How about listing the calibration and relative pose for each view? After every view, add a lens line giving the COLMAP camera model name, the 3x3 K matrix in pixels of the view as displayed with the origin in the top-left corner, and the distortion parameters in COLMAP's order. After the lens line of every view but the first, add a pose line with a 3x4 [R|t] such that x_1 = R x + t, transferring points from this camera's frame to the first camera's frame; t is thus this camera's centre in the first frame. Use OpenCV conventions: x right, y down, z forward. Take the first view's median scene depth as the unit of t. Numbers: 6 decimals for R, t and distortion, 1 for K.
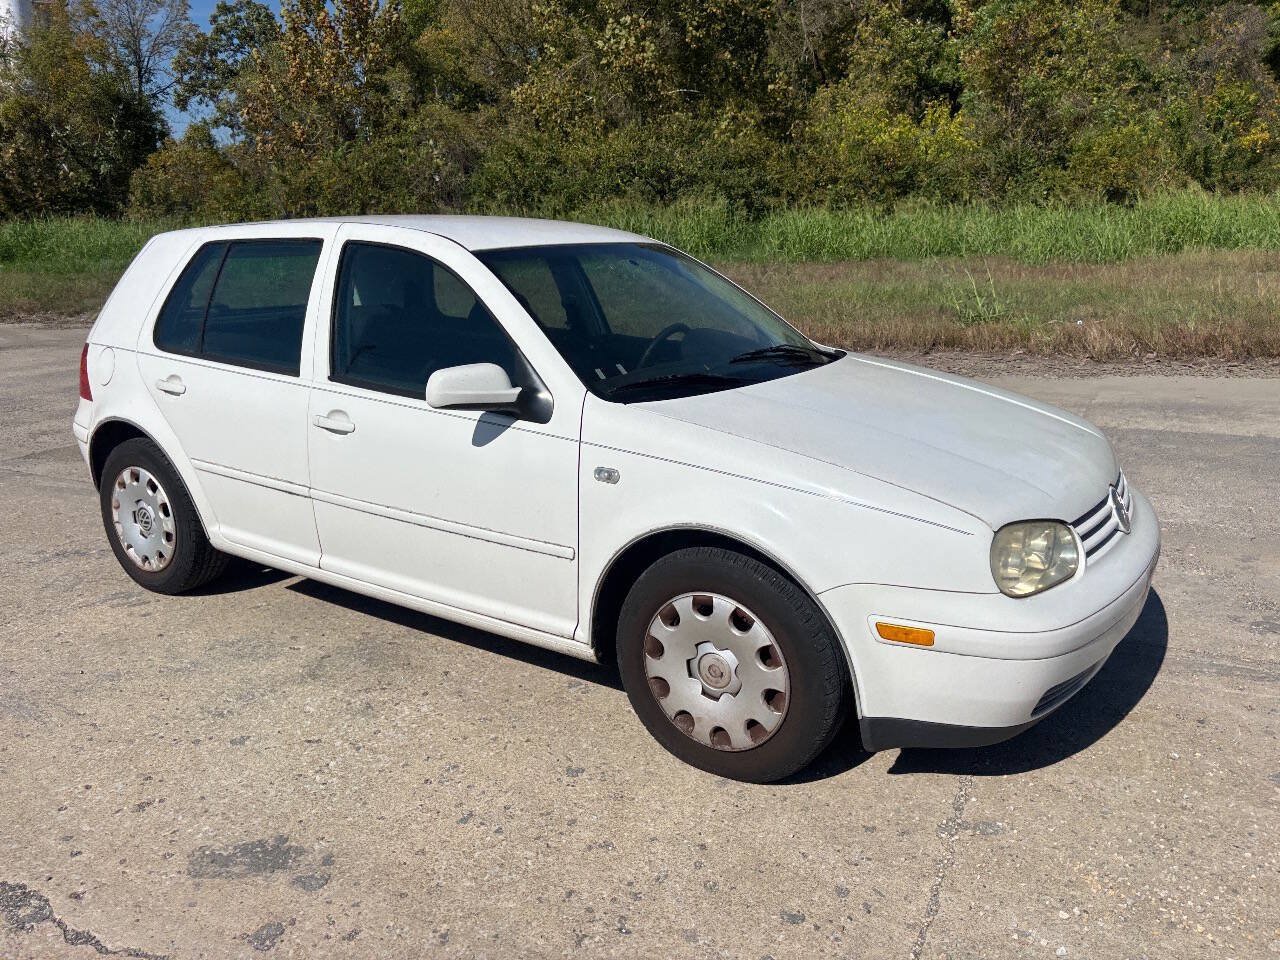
lens RADIAL K [[965.3, 0, 653.8], [0, 965.3, 478.0], [0, 0, 1]] dist [0.046970, -0.049153]
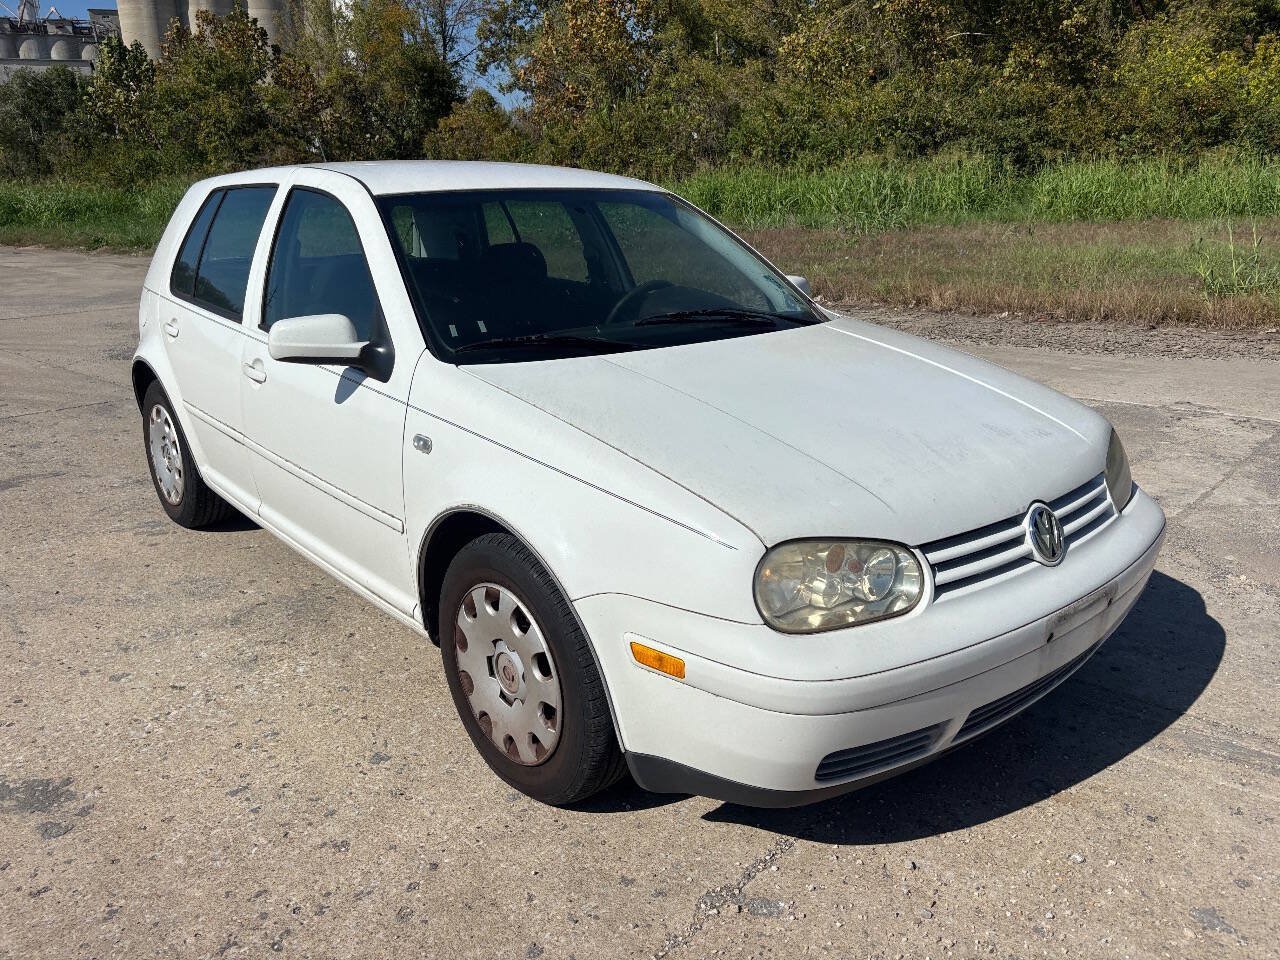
lens RADIAL K [[966.6, 0, 652.0], [0, 966.6, 483.0], [0, 0, 1]] dist [0.038571, -0.040192]
pose [[0.960566, 0.080248, -0.266220, 0.281294], [-0.068527, 0.996238, 0.053044, -0.020202], [0.269475, -0.032709, 0.962452, 0.128556]]
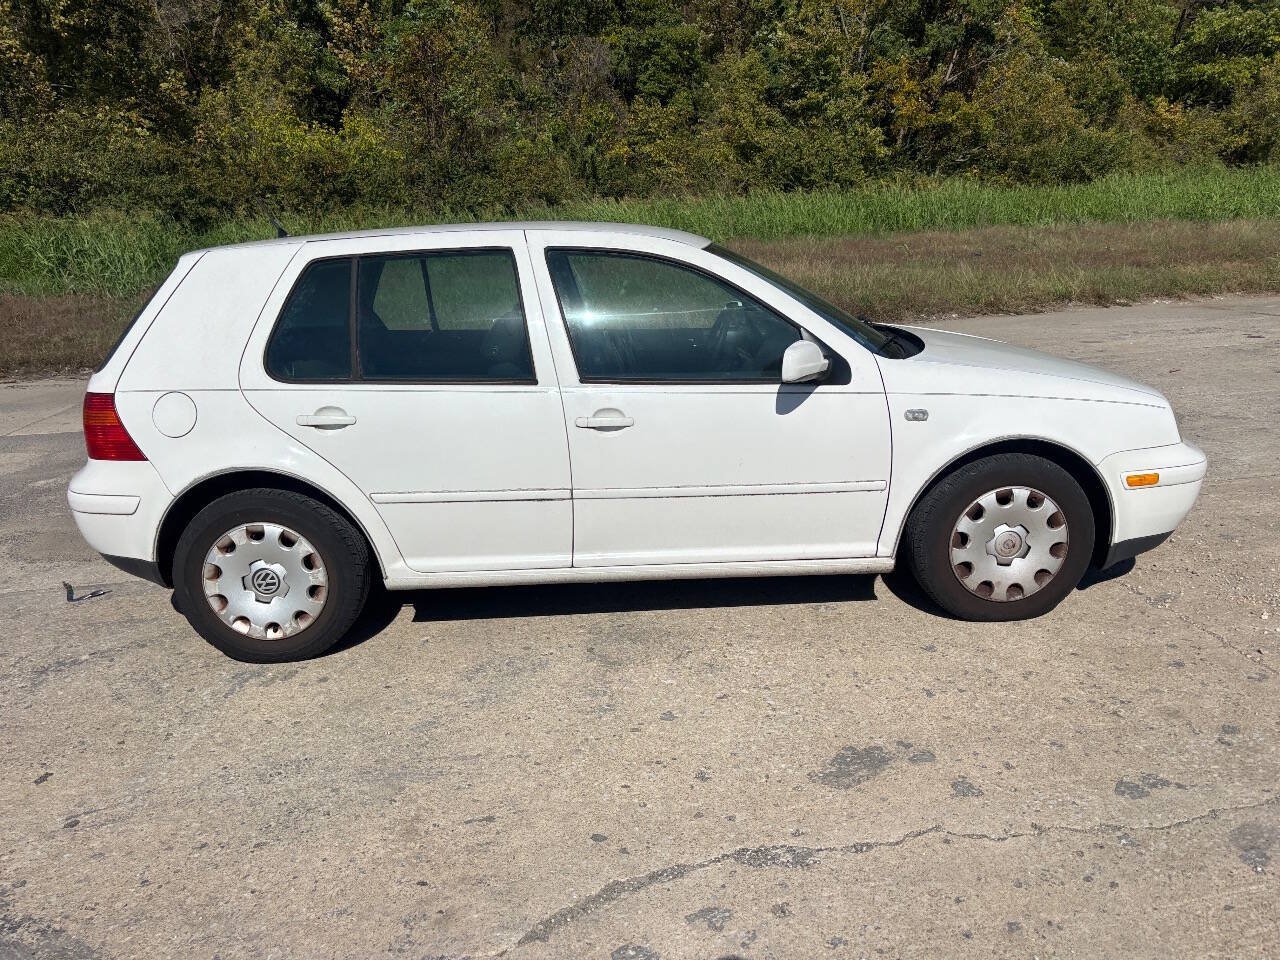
lens RADIAL K [[965.3, 0, 653.8], [0, 965.3, 478.0], [0, 0, 1]] dist [0.046970, -0.049153]
pose [[0.819549, -0.171669, 0.546689, -0.736568], [0.175903, 0.983374, 0.045096, -0.028415], [-0.545341, 0.059206, 0.836121, 0.082296]]
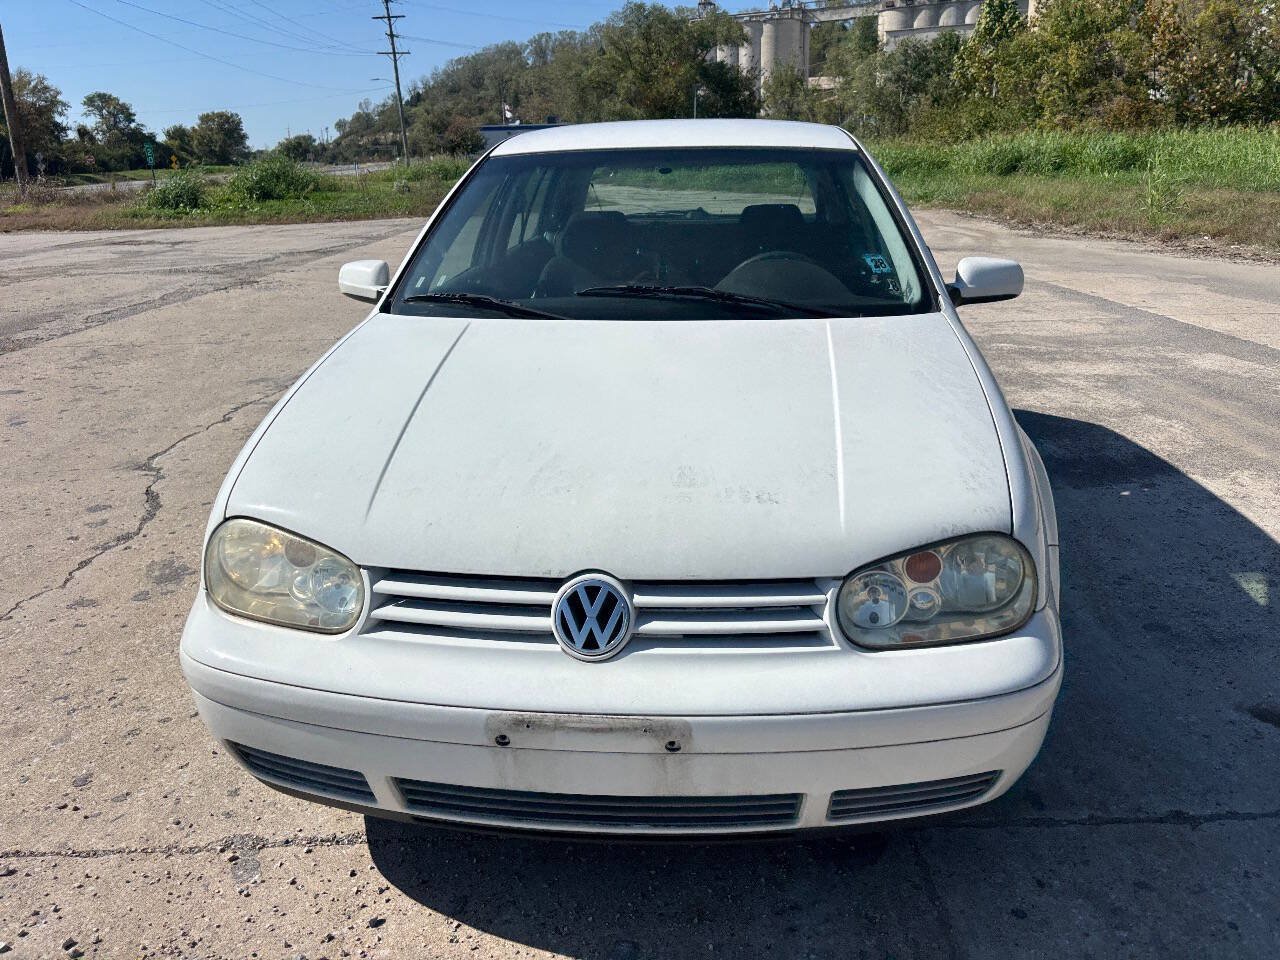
lens RADIAL K [[965.3, 0, 653.8], [0, 965.3, 478.0], [0, 0, 1]] dist [0.046970, -0.049153]
pose [[0.462076, 0.280015, -0.841474, 0.706242], [-0.208370, 0.956562, 0.203891, -0.126838], [0.862014, 0.081125, 0.500351, 0.547283]]
